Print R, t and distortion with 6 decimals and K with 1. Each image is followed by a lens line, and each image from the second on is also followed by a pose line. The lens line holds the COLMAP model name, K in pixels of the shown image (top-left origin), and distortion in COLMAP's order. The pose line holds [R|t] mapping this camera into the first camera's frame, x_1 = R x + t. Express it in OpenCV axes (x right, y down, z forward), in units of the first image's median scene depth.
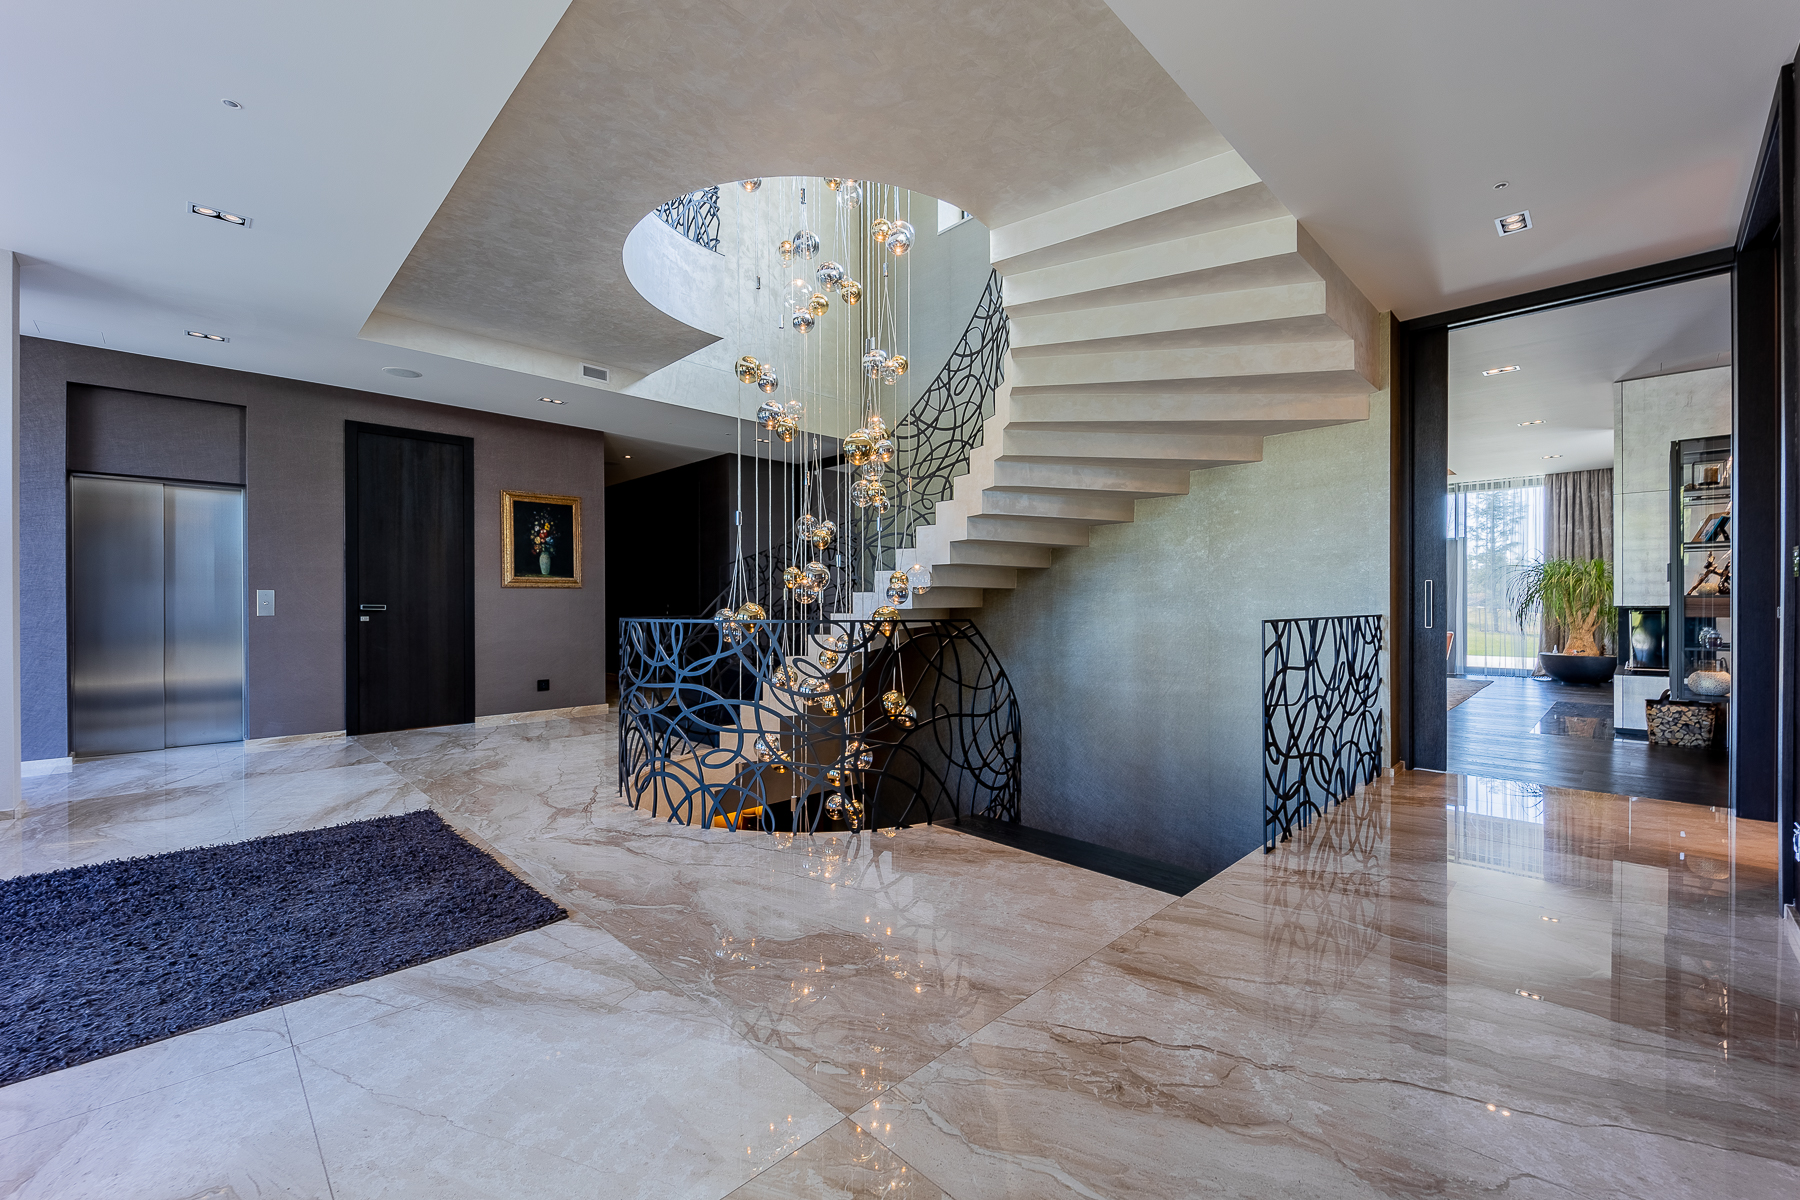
lens RADIAL K [[725.1, 0, 900.0], [0, 725.1, 600.0], [0, 0, 1]] dist [0.010916, -0.000251]
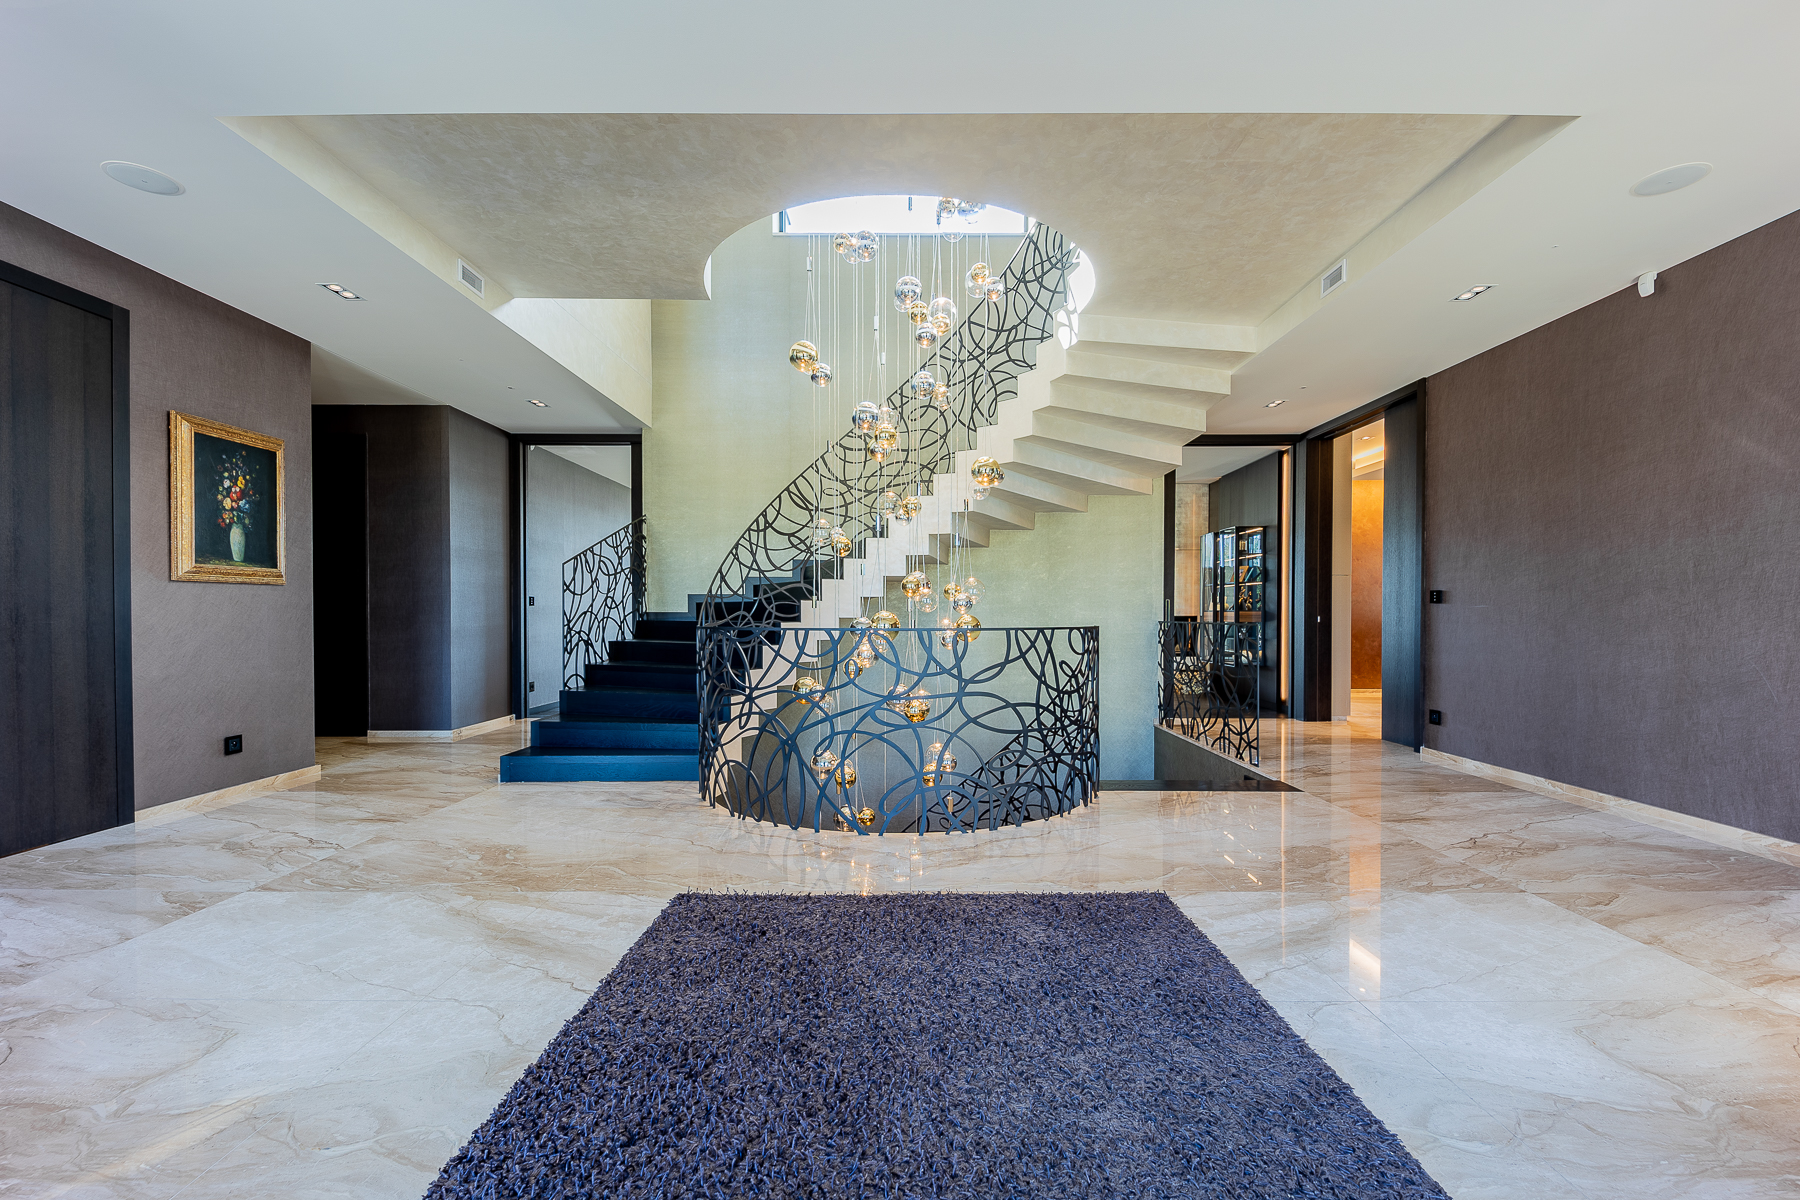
lens RADIAL K [[739.4, 0, 903.3], [0, 739.4, 615.0], [0, 0, 1]] dist [0.006492, -0.000320]
pose [[0.705816, 0.003300, 0.708387, -0.604775], [-0.007456, 0.999968, 0.002771, 0.004189], [-0.708356, -0.007238, 0.705819, 0.193954]]
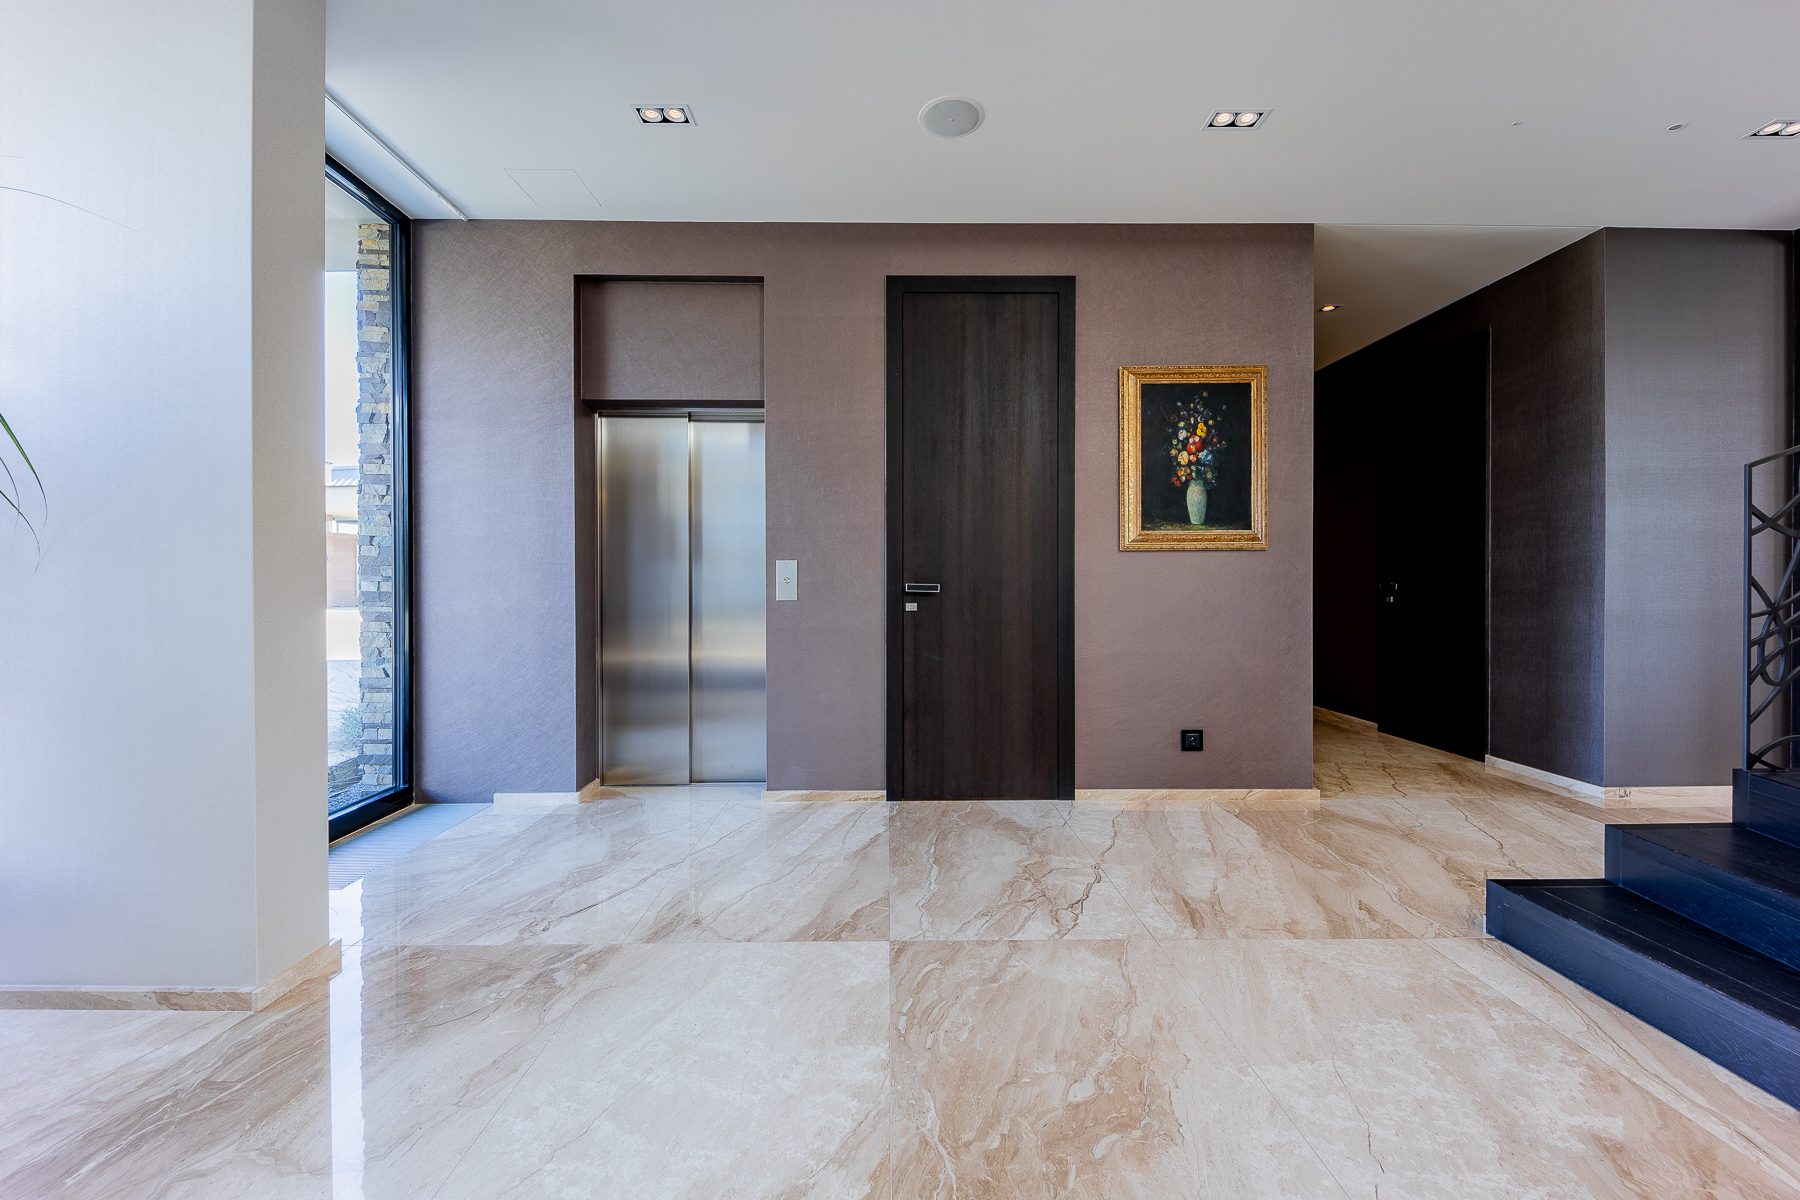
lens RADIAL K [[719.6, 0, 896.3], [0, 719.6, 590.7], [0, 0, 1]] dist [0.019486, -0.000215]
pose [[0.720600, 0.009211, -0.693290, -0.325474], [0.002370, 0.999873, 0.015747, 0.003350], [0.693347, -0.012990, 0.720486, 0.550243]]
